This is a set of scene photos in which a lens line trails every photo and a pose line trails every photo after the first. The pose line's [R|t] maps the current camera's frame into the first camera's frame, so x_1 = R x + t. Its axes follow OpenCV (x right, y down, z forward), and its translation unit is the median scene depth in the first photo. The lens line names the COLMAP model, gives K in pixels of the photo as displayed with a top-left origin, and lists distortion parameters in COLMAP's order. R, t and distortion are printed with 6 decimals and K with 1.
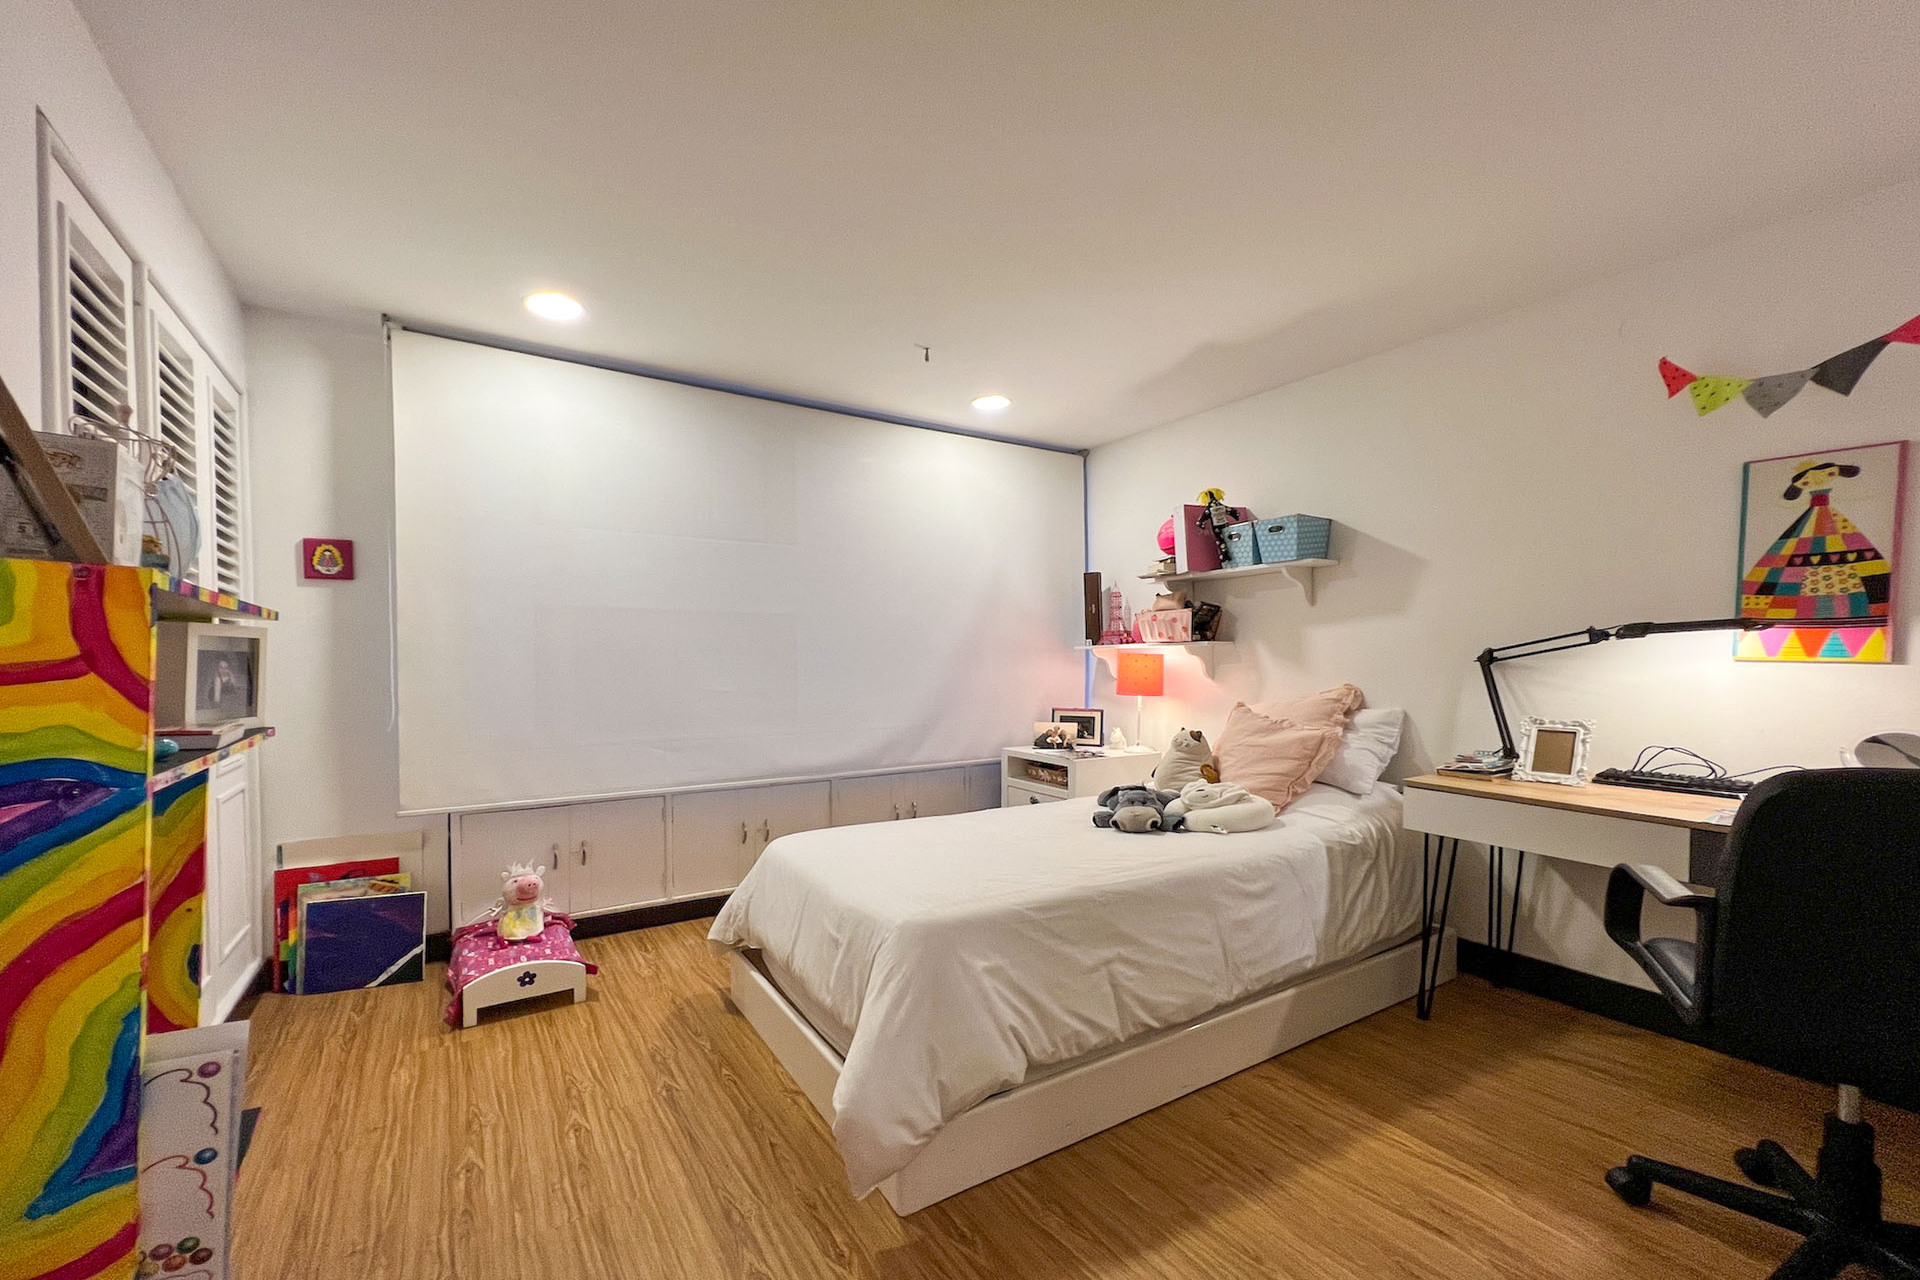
lens RADIAL K [[779.5, 0, 964.5], [0, 779.5, 669.9], [0, 0, 1]] dist [-0.000819, -0.000323]
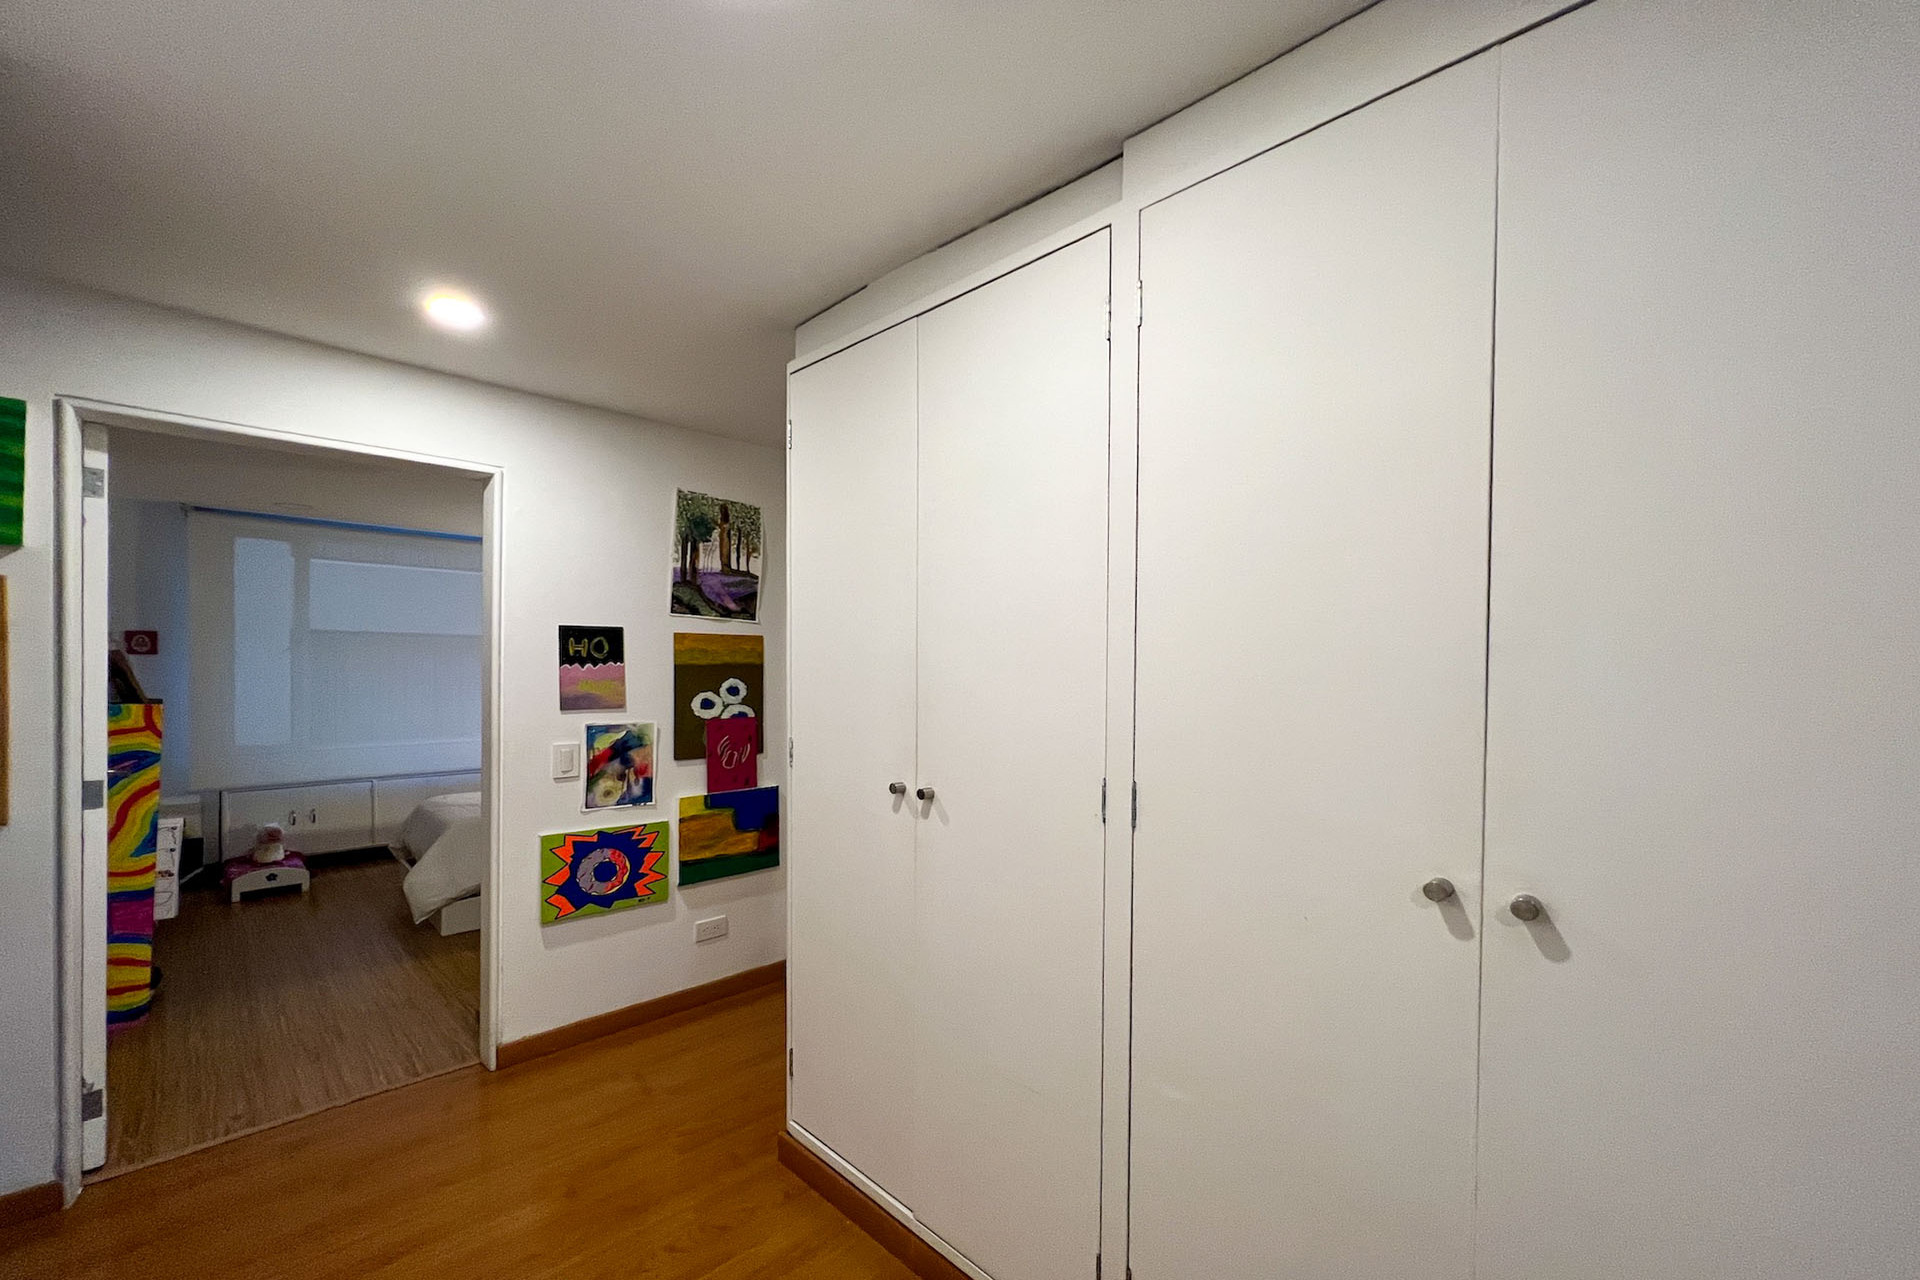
lens RADIAL K [[779.5, 0, 964.5], [0, 779.5, 669.9], [0, 0, 1]] dist [-0.000819, -0.000323]
pose [[0.979306, 0.009758, 0.202152, 0.662943], [-0.008168, 0.999929, -0.008698, -0.090362], [-0.202222, 0.006867, 0.979316, -1.133417]]
